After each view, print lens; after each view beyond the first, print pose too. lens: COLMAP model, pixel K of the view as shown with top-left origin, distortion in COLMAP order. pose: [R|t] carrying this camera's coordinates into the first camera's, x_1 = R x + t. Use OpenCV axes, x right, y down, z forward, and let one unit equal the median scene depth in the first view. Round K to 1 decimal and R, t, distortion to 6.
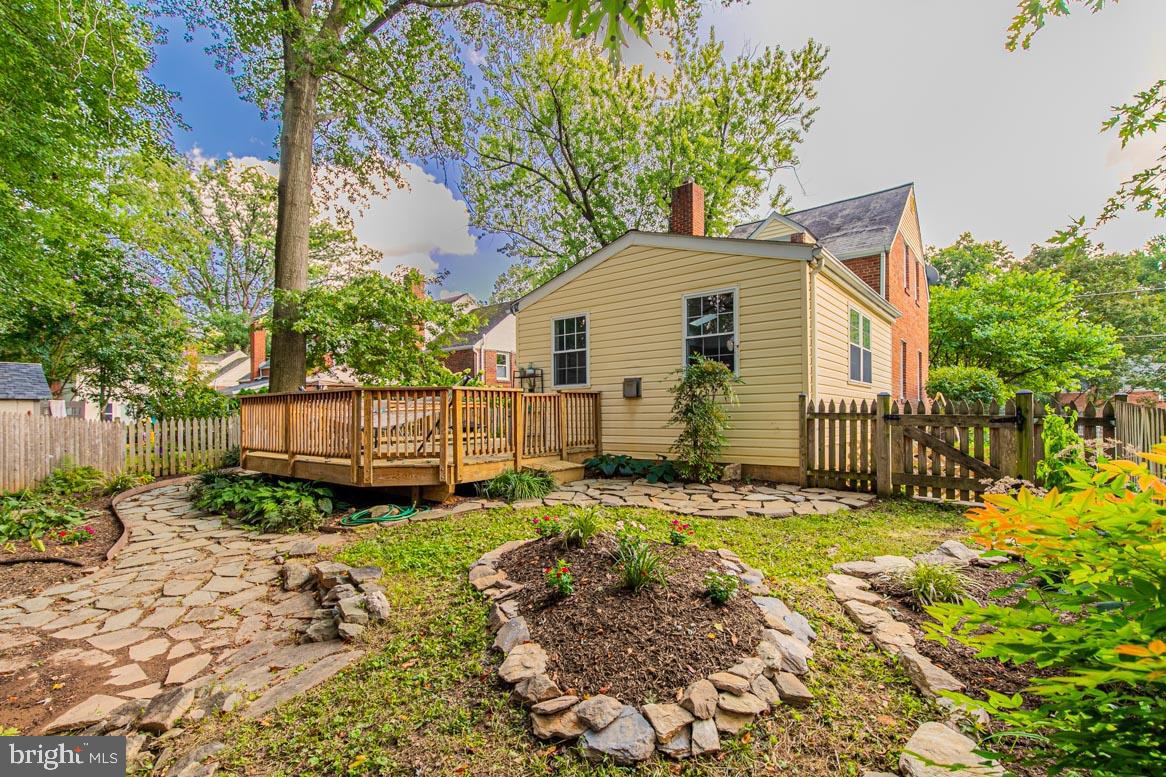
lens RADIAL K [[543.9, 0, 581.5], [0, 543.9, 413.5], [0, 0, 1]] dist [0.008585, -0.001264]
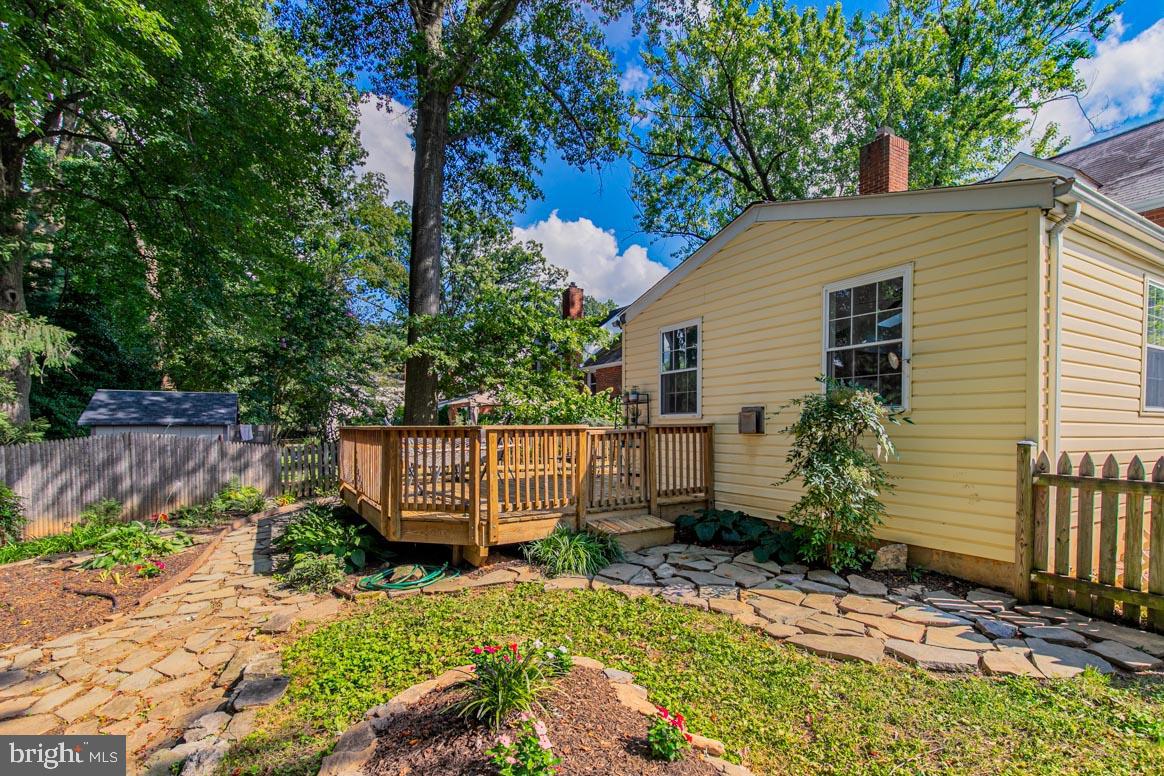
lens RADIAL K [[543.0, 0, 577.8], [0, 543.0, 434.6], [0, 0, 1]] dist [0.008585, -0.001264]
pose [[0.930898, 0.015738, -0.364940, 0.140721], [-0.007936, 0.999707, 0.022868, -0.042458], [0.365193, -0.018392, 0.930750, 0.228694]]
